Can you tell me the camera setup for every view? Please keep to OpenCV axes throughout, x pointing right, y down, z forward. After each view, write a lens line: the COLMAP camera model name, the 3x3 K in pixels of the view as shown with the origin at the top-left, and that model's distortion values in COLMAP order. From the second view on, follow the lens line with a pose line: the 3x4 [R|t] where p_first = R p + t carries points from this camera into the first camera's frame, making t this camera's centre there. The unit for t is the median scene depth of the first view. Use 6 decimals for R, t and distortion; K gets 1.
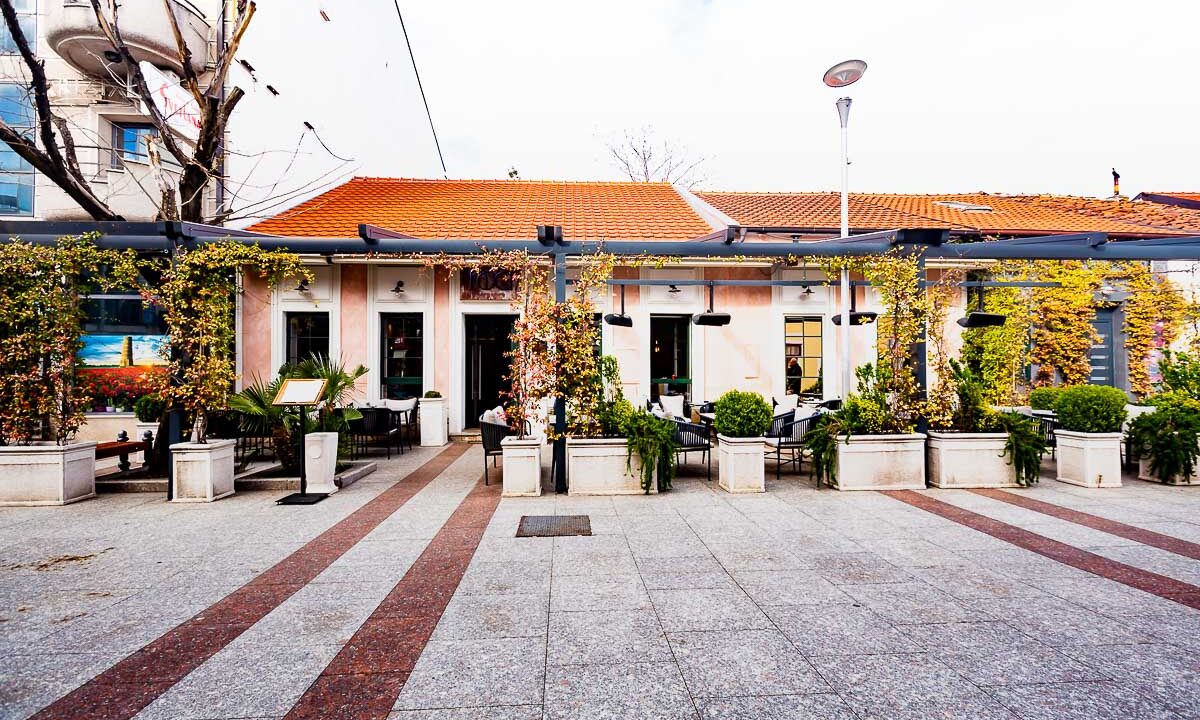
lens RADIAL K [[521.7, 0, 600.0], [0, 521.7, 360.0], [0, 0, 1]] dist [0.016260, -0.007162]
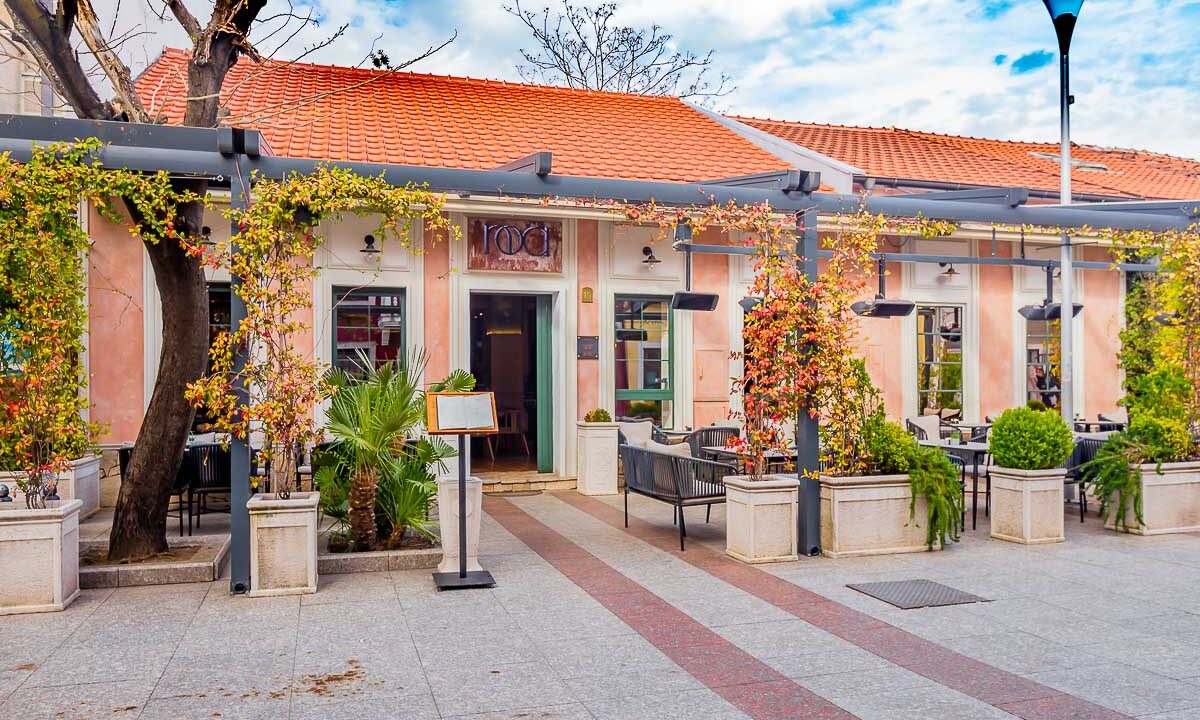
lens RADIAL K [[841.9, 0, 546.8], [0, 841.9, 365.8], [0, 0, 1]] dist [-0.005243, -0.003641]
pose [[0.976434, 0.004307, 0.215775, -0.668783], [-0.004422, 0.999990, 0.000053, 0.002554], [-0.215773, -0.001006, 0.976443, -0.022809]]
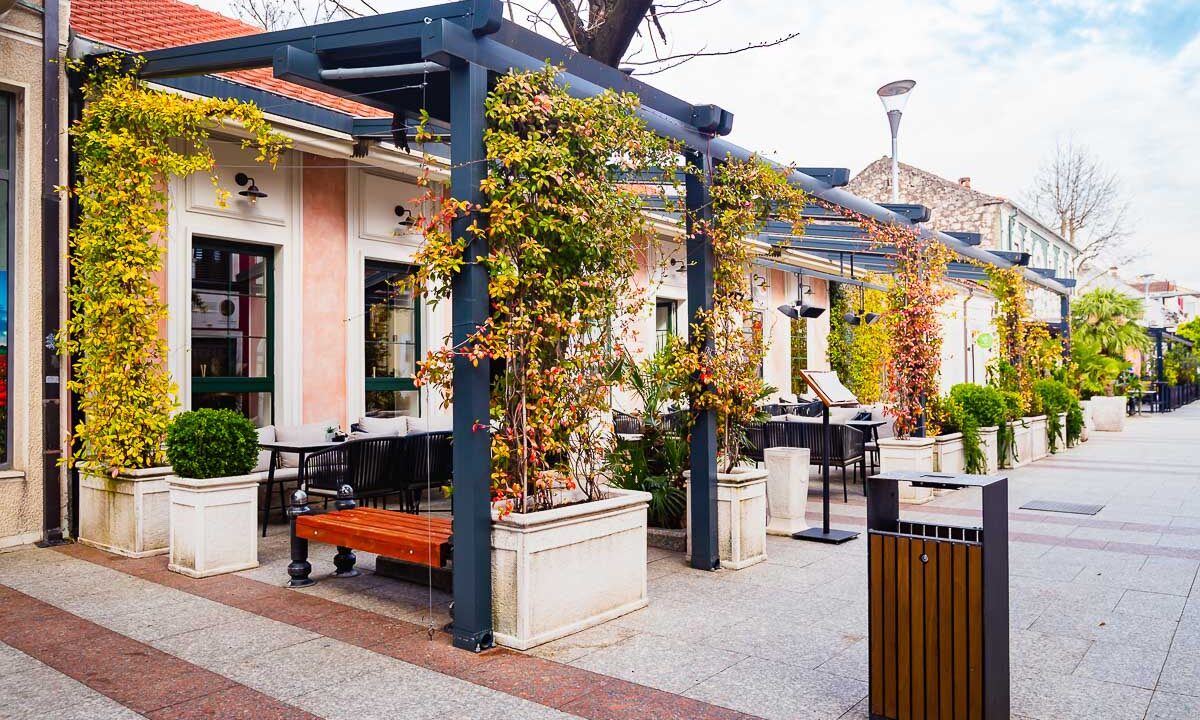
lens RADIAL K [[841.9, 0, 546.8], [0, 841.9, 365.8], [0, 0, 1]] dist [-0.005243, -0.003641]
pose [[0.680614, 0.010151, 0.732572, -1.647260], [-0.013592, 0.999907, -0.001228, 0.033725], [-0.732516, -0.009121, 0.680689, 0.474406]]
